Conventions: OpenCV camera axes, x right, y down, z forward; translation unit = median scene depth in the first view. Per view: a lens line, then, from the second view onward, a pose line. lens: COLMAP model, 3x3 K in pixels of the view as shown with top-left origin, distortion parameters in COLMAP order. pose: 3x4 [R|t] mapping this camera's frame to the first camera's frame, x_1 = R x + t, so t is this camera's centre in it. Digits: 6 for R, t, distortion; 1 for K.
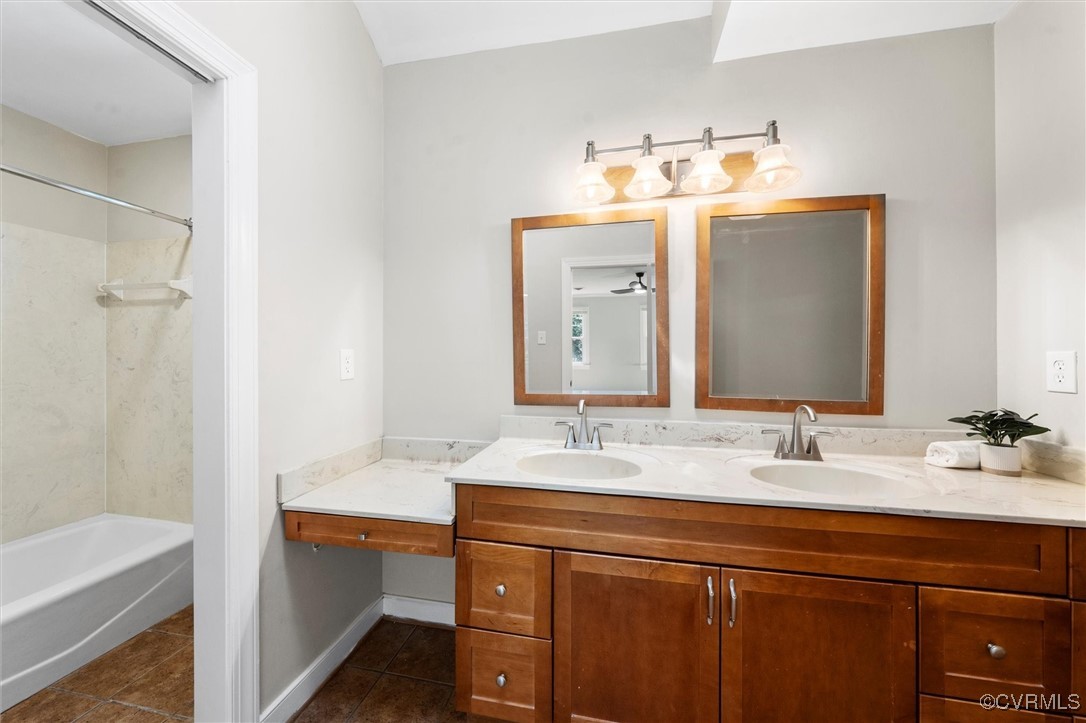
lens RADIAL K [[383.5, 0, 545.5], [0, 383.5, 357.3], [0, 0, 1]] dist [-0.006134, 0.000294]
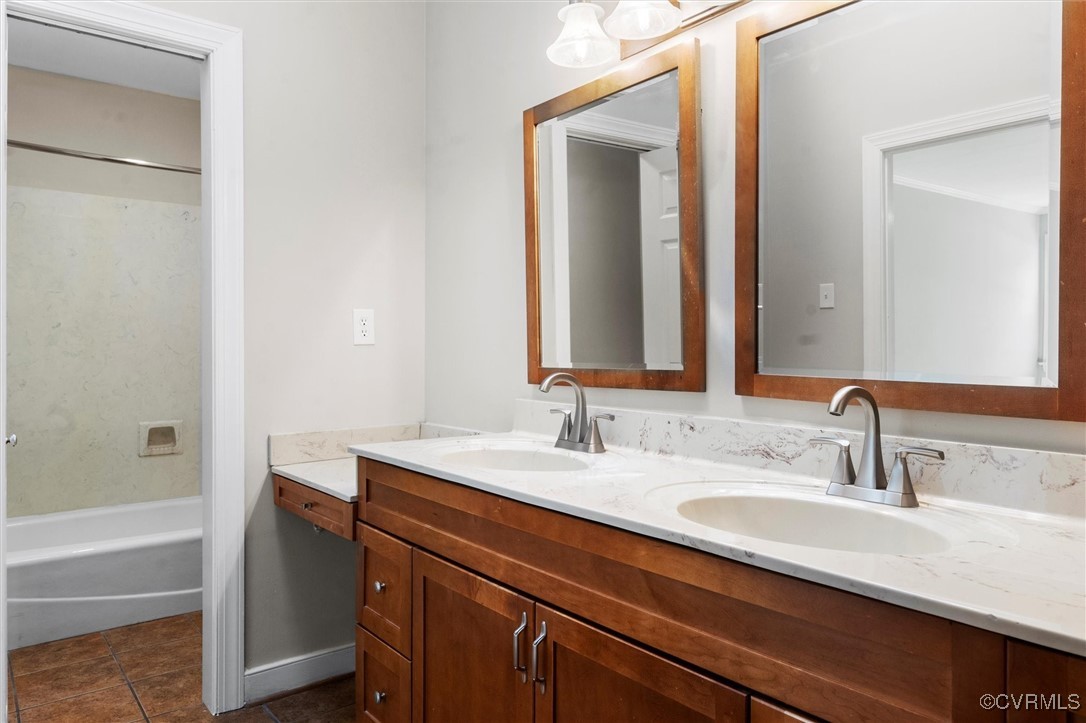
lens RADIAL K [[745.7, 0, 542.3], [0, 745.7, 359.0], [0, 0, 1]] dist [-0.002759, 0.009686]
pose [[0.758315, 0.010394, -0.651805, 0.938588], [-0.004709, 0.999934, 0.010467, 0.077228], [0.651871, -0.004868, 0.758314, 0.011140]]
